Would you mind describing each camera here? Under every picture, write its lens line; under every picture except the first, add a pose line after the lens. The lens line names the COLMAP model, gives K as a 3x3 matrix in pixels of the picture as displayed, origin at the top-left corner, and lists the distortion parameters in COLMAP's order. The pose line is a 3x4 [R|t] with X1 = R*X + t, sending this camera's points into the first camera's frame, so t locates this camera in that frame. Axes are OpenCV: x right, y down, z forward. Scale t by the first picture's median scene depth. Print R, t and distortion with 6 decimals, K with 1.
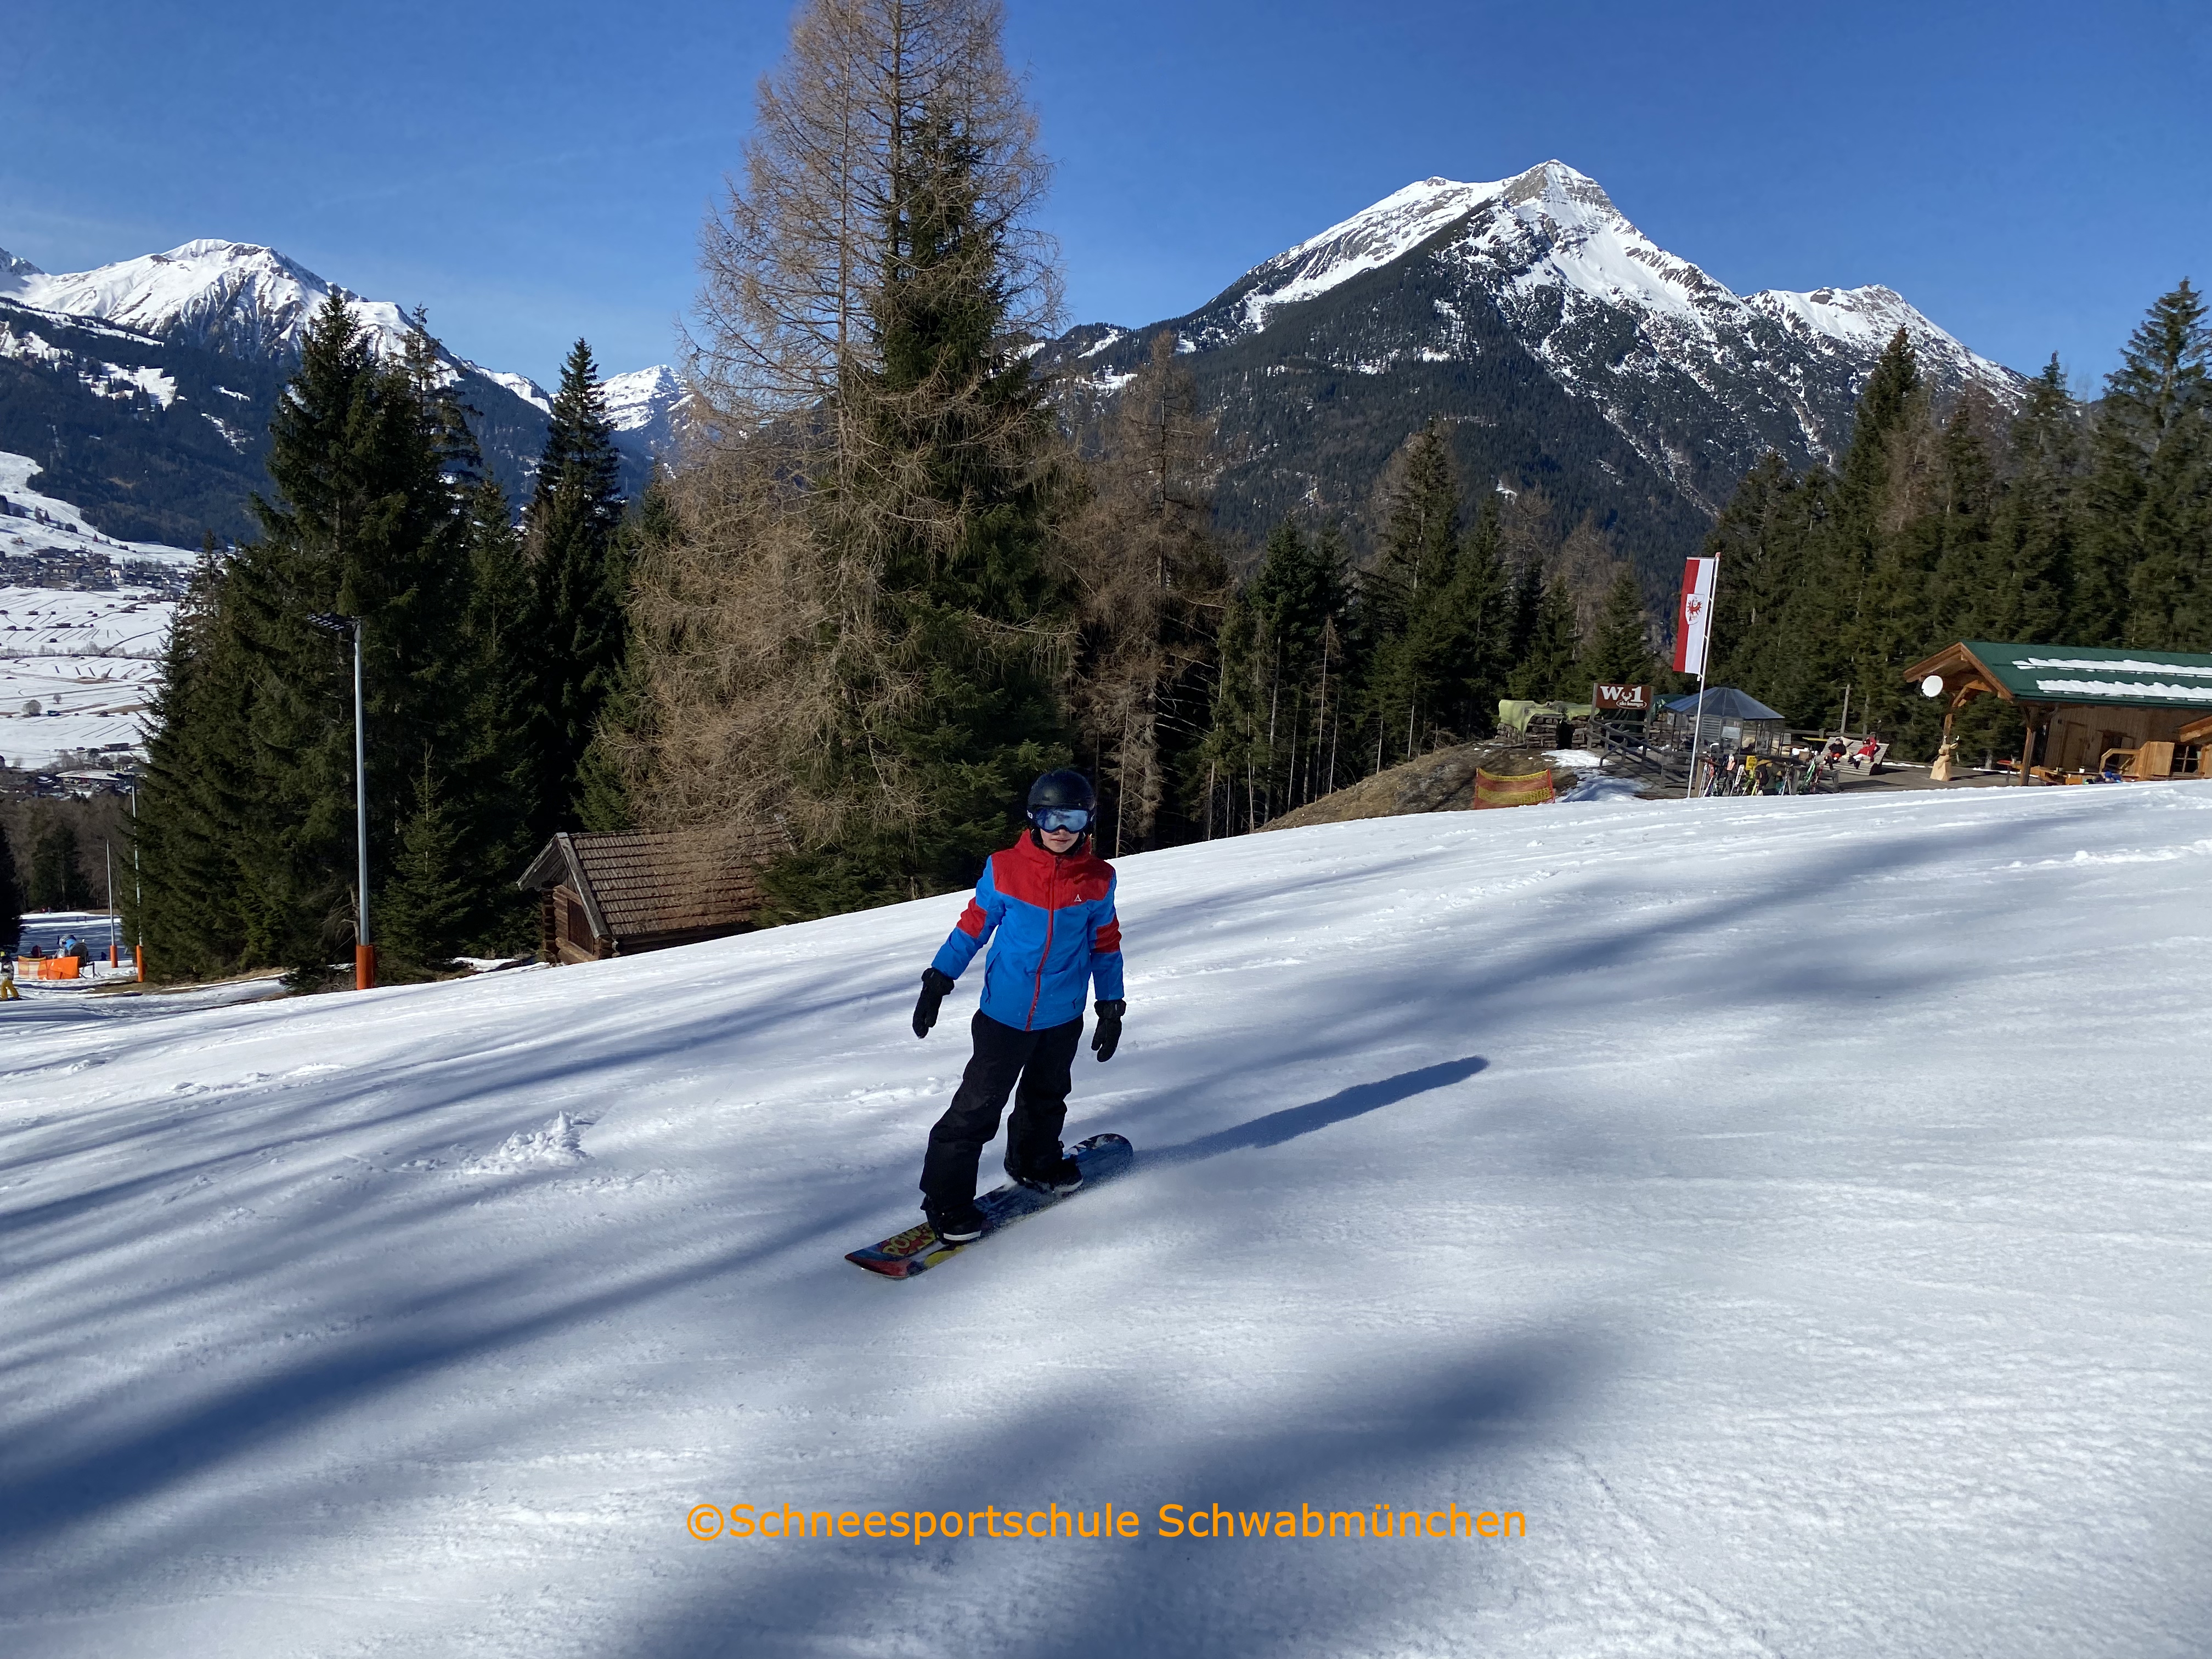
lens RADIAL K [[1668.4, 0, 1098.6], [0, 1668.4, 833.6], [0, 0, 1]] dist [0.030640, -0.032513]
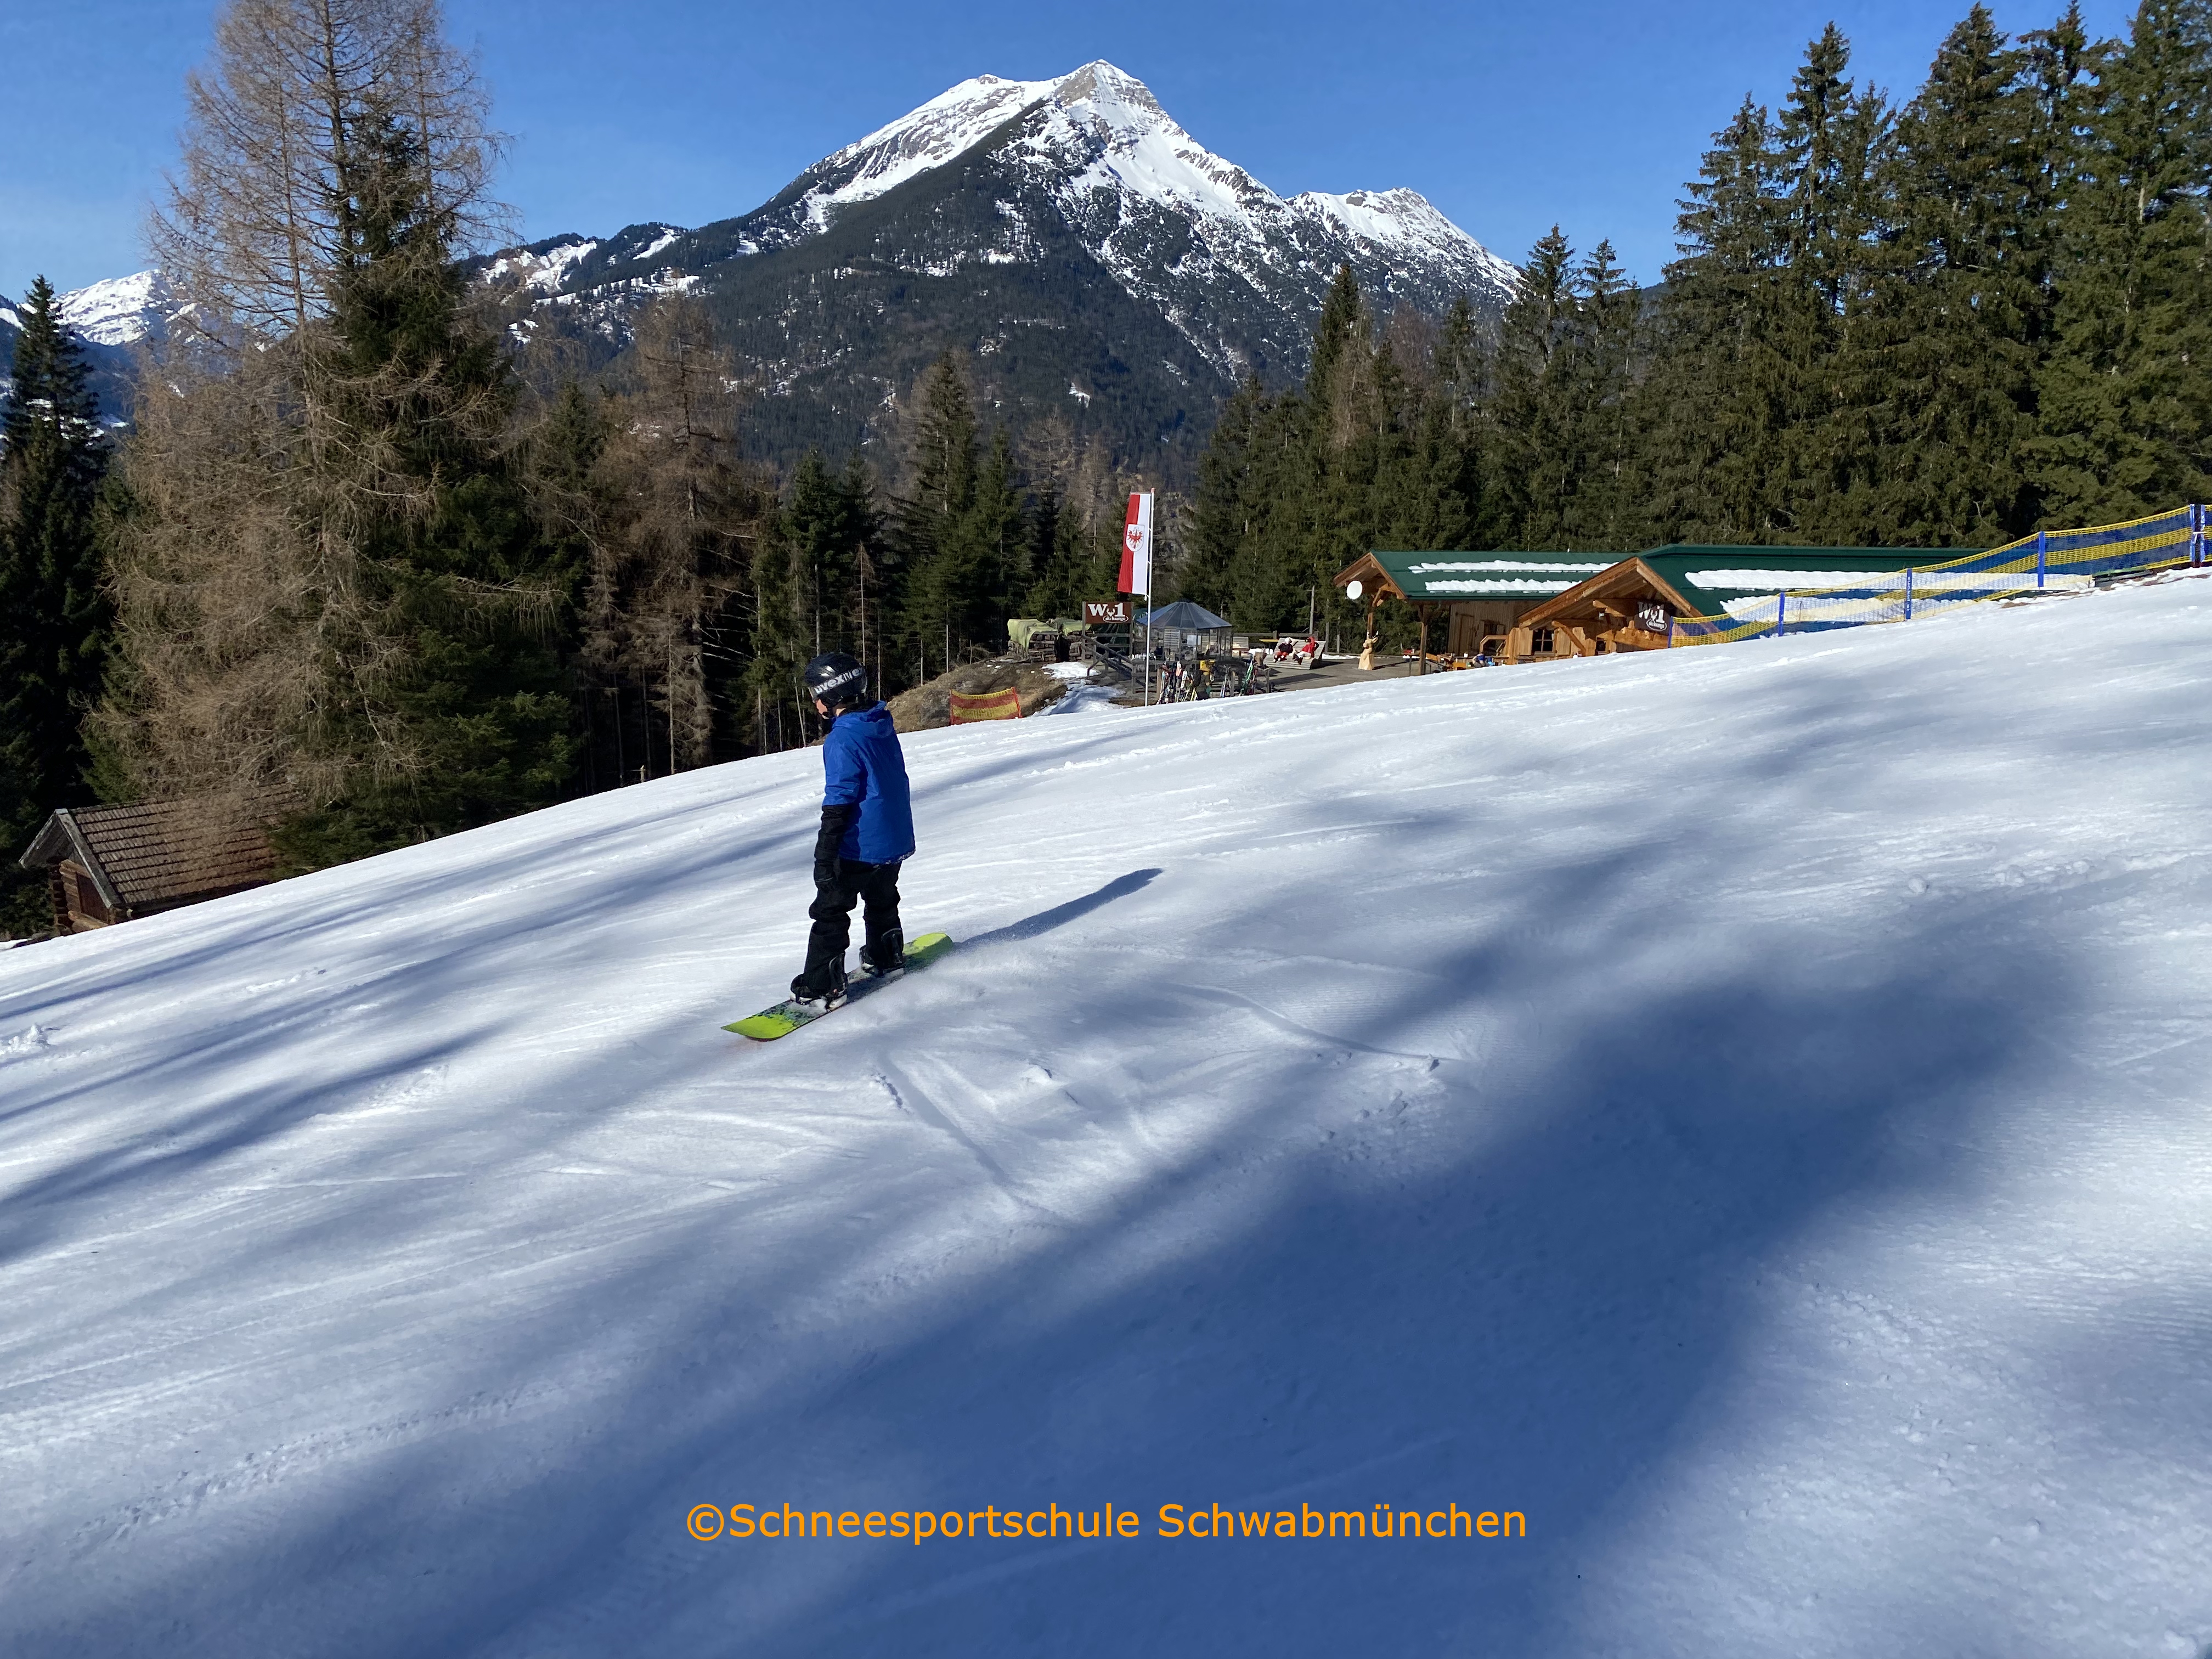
lens RADIAL K [[1668.4, 0, 1084.1], [0, 1668.4, 838.0], [0, 0, 1]] dist [0.030640, -0.032513]
pose [[0.971944, -0.082890, 0.220124, 0.041344], [0.070567, 0.995498, 0.063279, -0.002509], [-0.224378, -0.045970, 0.973417, -0.097515]]
